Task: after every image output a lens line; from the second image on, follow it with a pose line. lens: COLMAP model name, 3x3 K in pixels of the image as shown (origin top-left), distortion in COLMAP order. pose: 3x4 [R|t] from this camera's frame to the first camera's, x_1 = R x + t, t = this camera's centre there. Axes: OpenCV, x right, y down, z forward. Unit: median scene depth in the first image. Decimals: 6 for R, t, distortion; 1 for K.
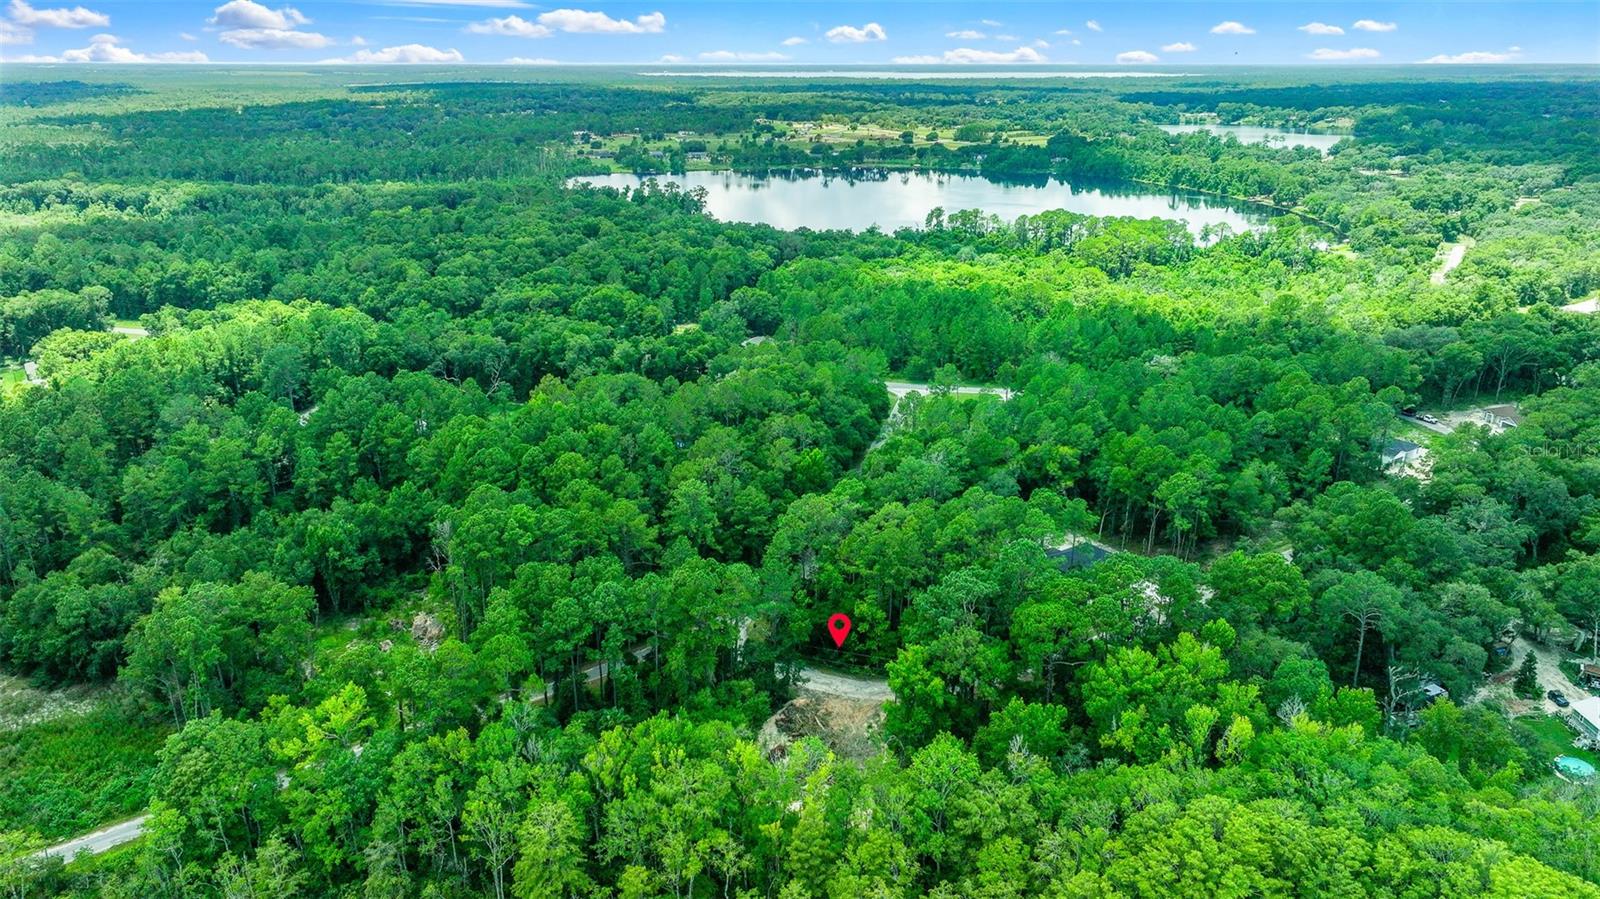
lens RADIAL K [[1126.5, 0, 798.0], [0, 1126.5, 455.9], [0, 0, 1]] dist [0.002911, 0.014751]
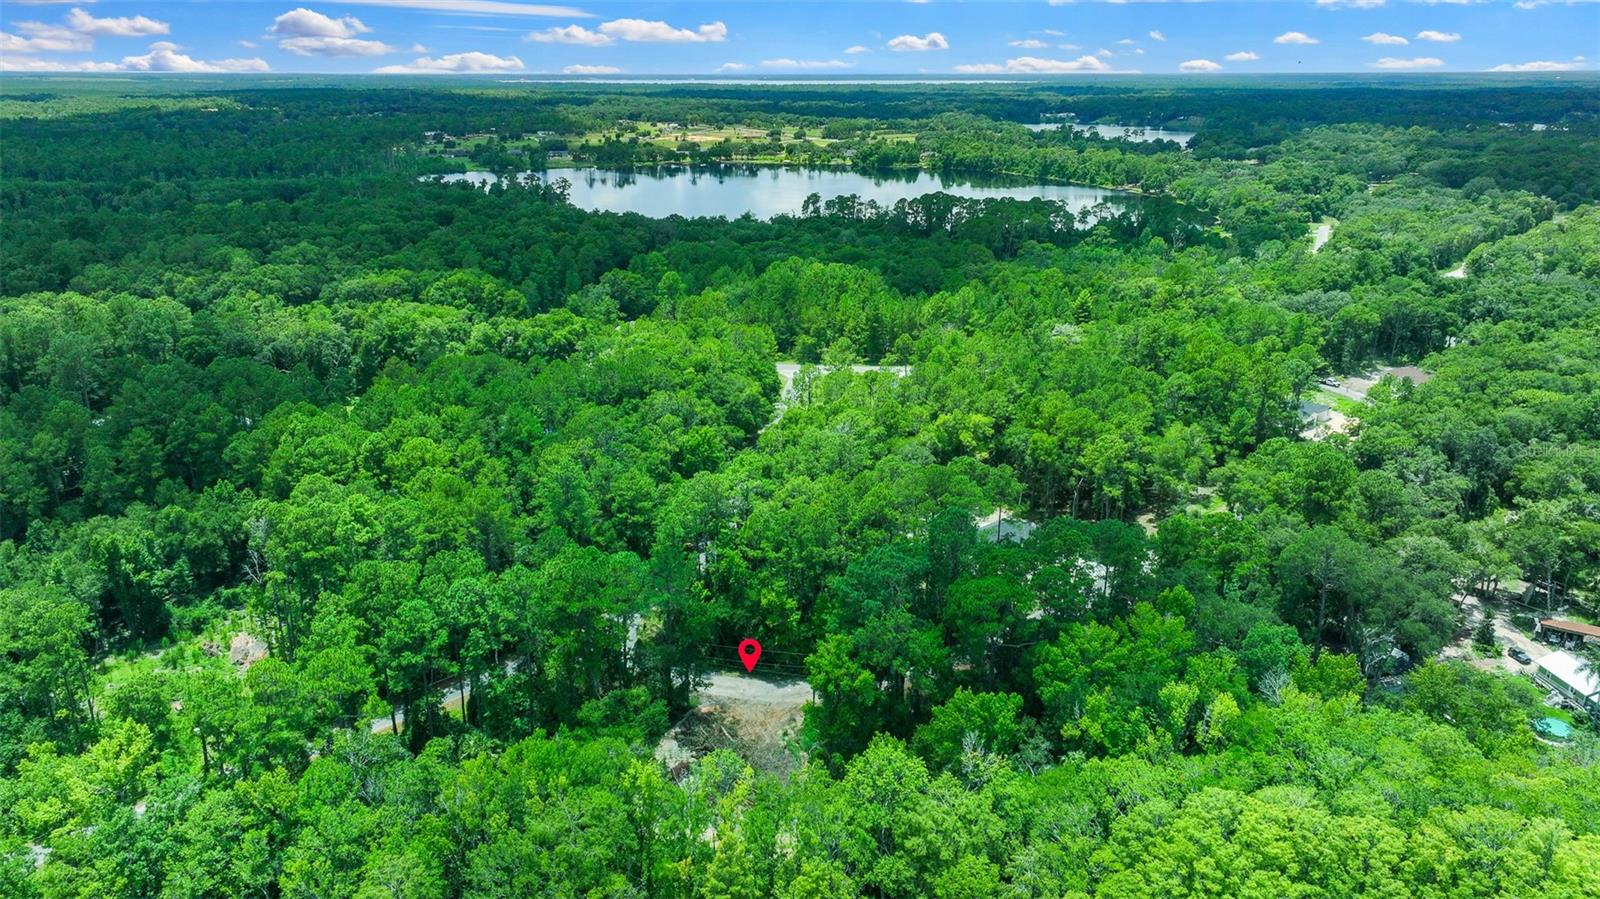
lens RADIAL K [[1126.5, 0, 801.3], [0, 1126.5, 461.8], [0, 0, 1]] dist [0.002911, 0.014751]
pose [[0.992879, -0.037191, 0.113169, -0.011667], [0.037699, 0.999286, -0.002345, 0.029646], [-0.113001, 0.006595, 0.993573, 0.119238]]
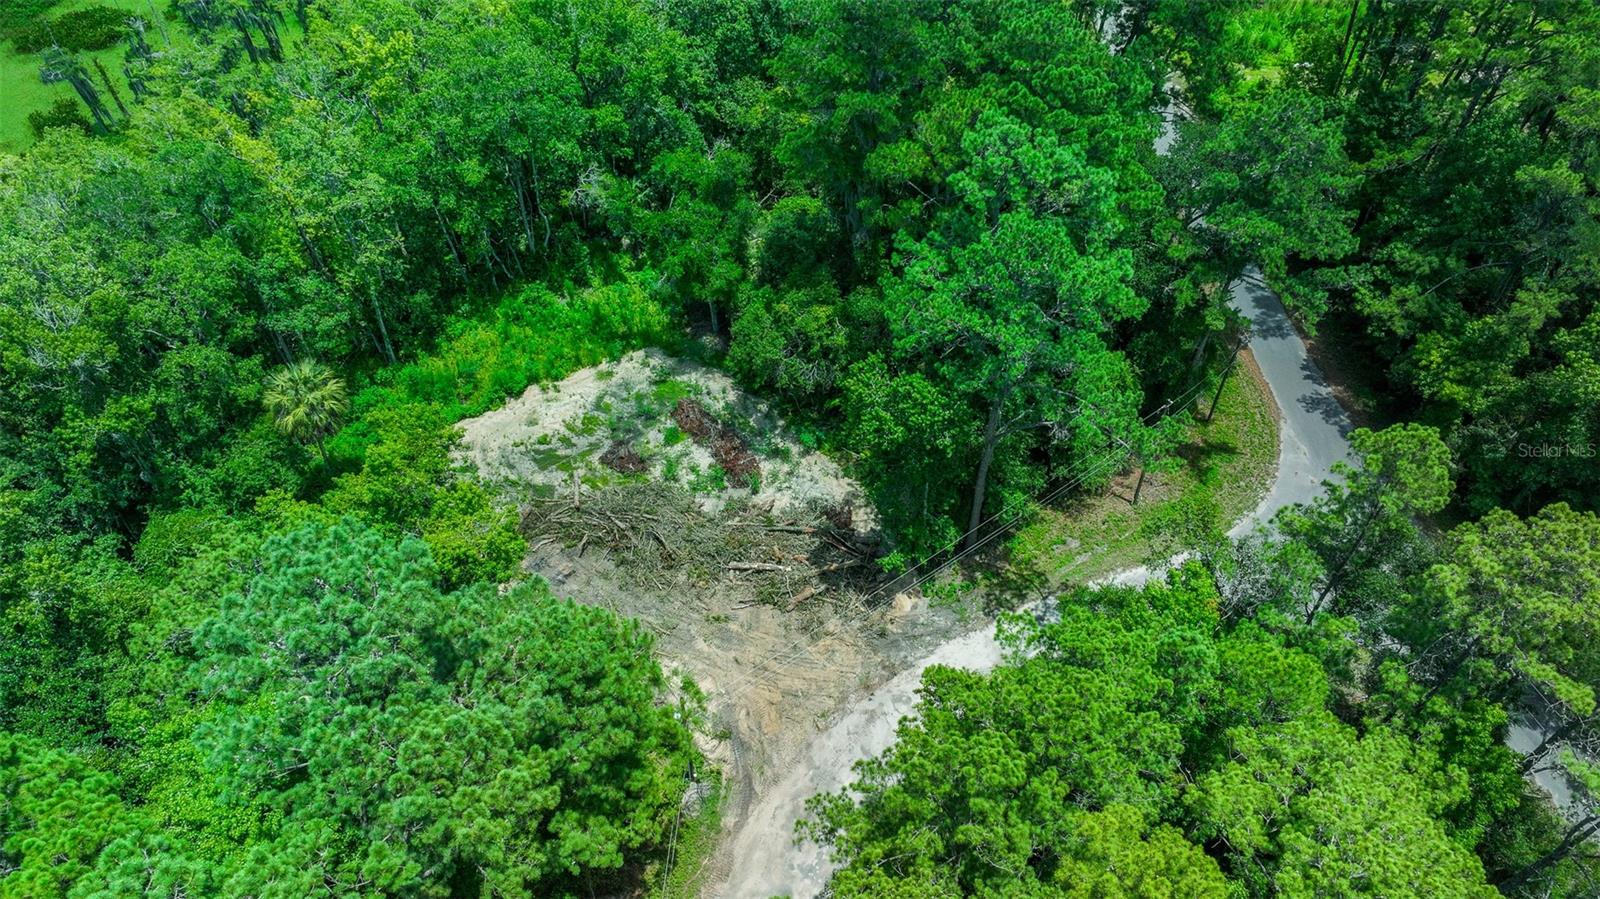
lens RADIAL K [[1126.5, 0, 807.6], [0, 1126.5, 445.5], [0, 0, 1]] dist [0.002911, 0.014751]
pose [[-0.523331, 0.651047, -0.549784, 0.154378], [-0.276706, 0.480389, 0.832262, -0.072978], [0.805952, 0.587677, -0.071255, 0.845268]]
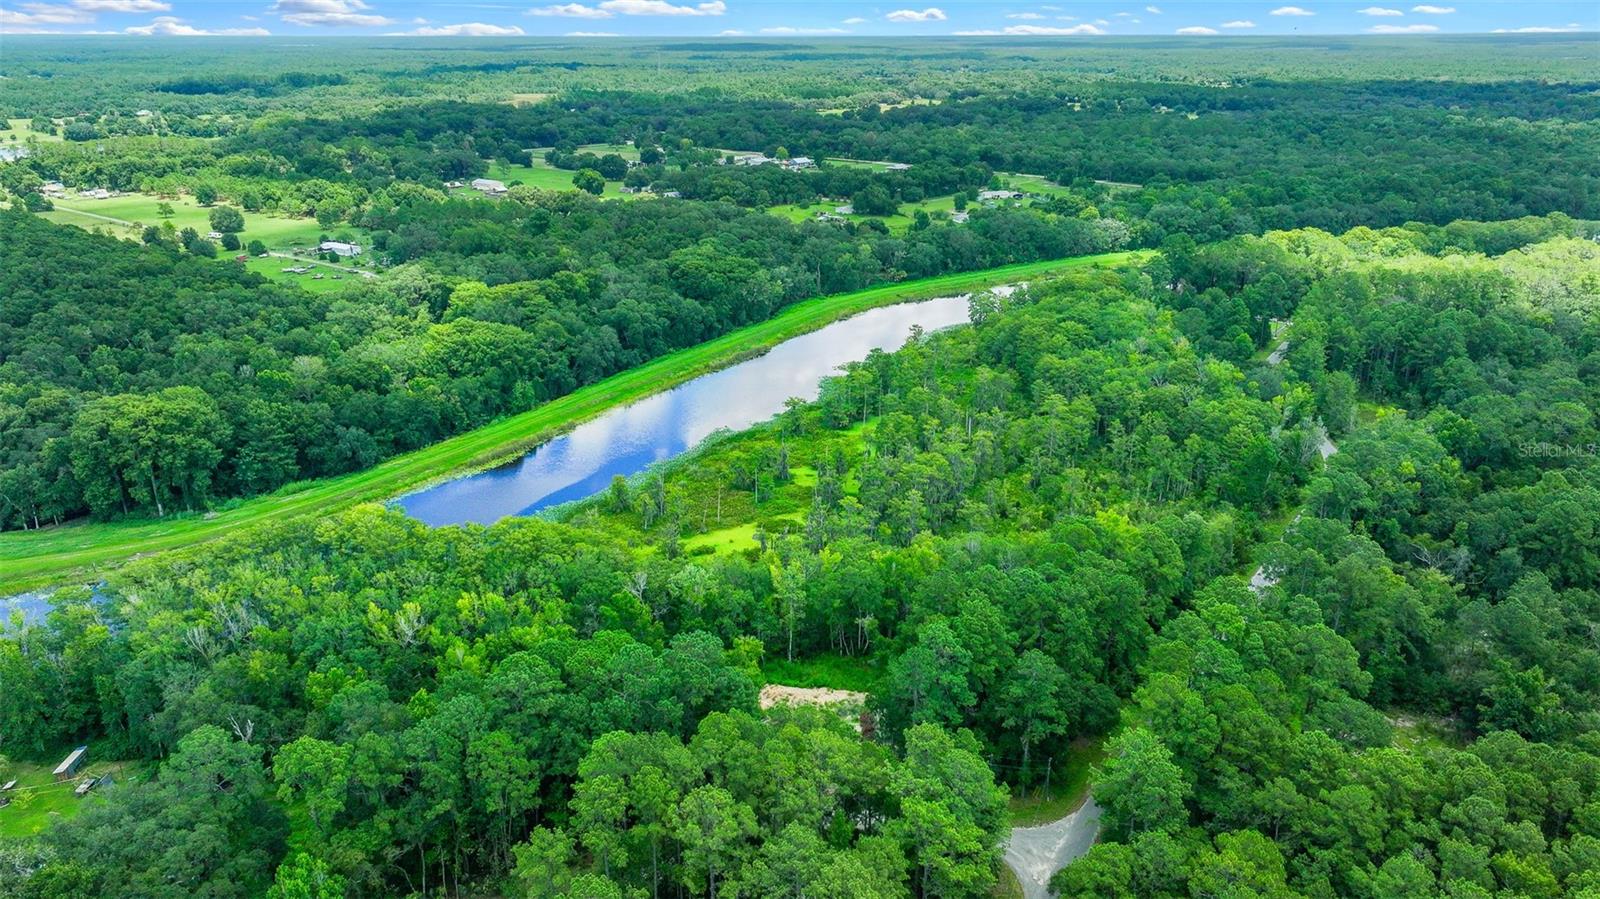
lens RADIAL K [[1126.5, 0, 803.0], [0, 1126.5, 444.2], [0, 0, 1]] dist [0.002911, 0.014751]
pose [[-0.946243, 0.120723, -0.300083, 0.258314], [-0.098288, 0.776555, 0.622336, -0.478145], [0.308162, 0.618376, -0.722944, 1.268775]]
